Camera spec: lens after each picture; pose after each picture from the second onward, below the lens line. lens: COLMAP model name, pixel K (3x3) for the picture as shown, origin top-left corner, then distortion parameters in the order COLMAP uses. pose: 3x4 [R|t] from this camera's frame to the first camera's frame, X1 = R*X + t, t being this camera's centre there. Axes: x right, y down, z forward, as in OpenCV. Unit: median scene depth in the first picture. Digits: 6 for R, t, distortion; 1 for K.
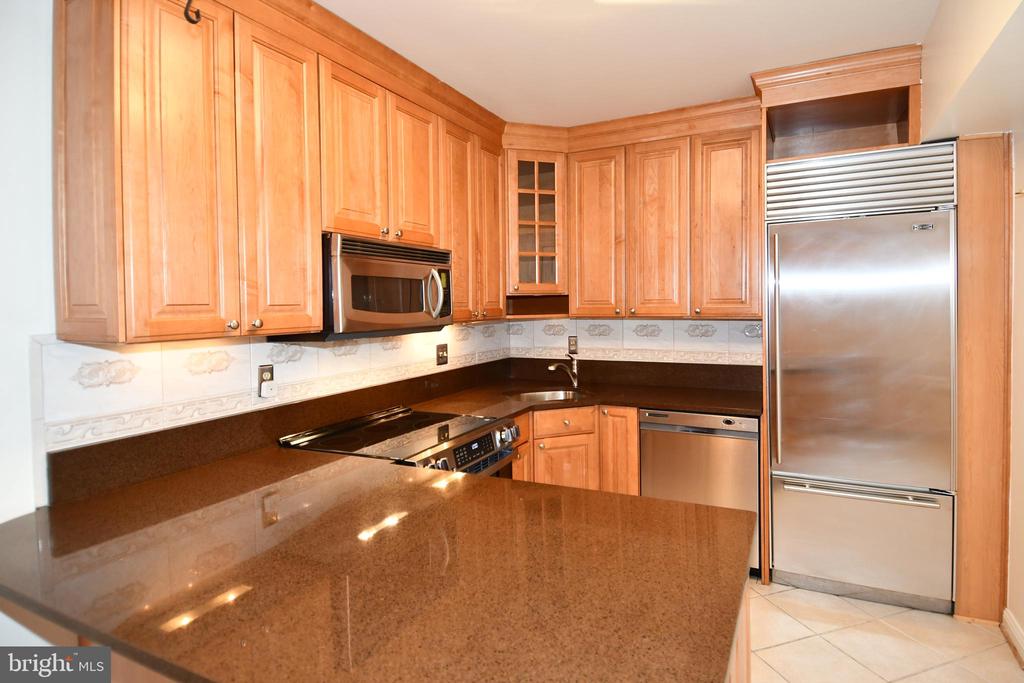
lens RADIAL K [[559.2, 0, 502.8], [0, 559.2, 313.0], [0, 0, 1]] dist [0.041734, -0.044280]
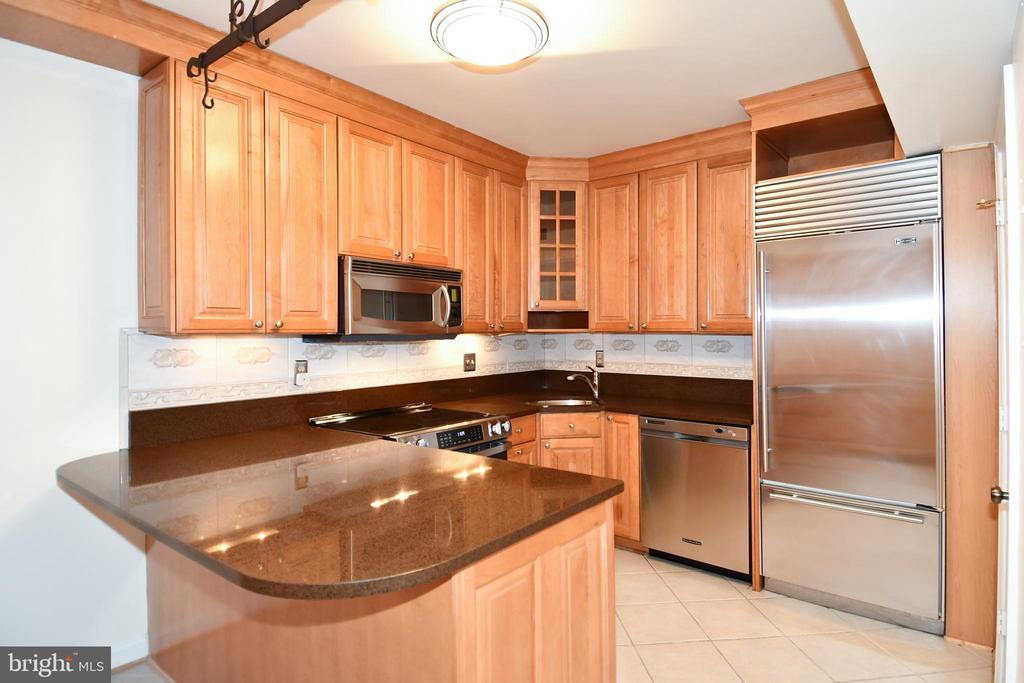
lens RADIAL K [[556.1, 0, 509.8], [0, 556.1, 327.7], [0, 0, 1]] dist [0.045660, -0.052615]
pose [[0.977738, 0.009723, -0.209606, 0.255965], [-0.014632, 0.999653, -0.021883, 0.033232], [0.209320, 0.024463, 0.977541, -0.114682]]
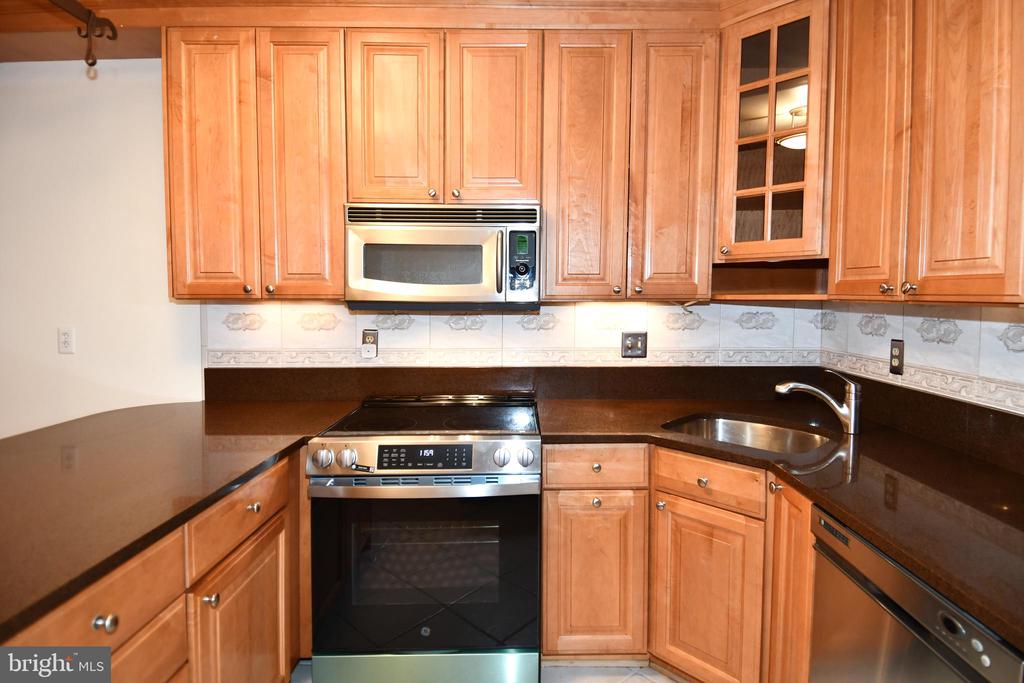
lens RADIAL K [[543.6, 0, 542.6], [0, 543.6, 321.4], [0, 0, 1]] dist [0.041296, -0.053037]
pose [[0.464096, 0.057032, -0.883947, 0.592668], [-0.024224, 0.998369, 0.051697, 0.009587], [0.885454, -0.002580, 0.464721, 0.674908]]
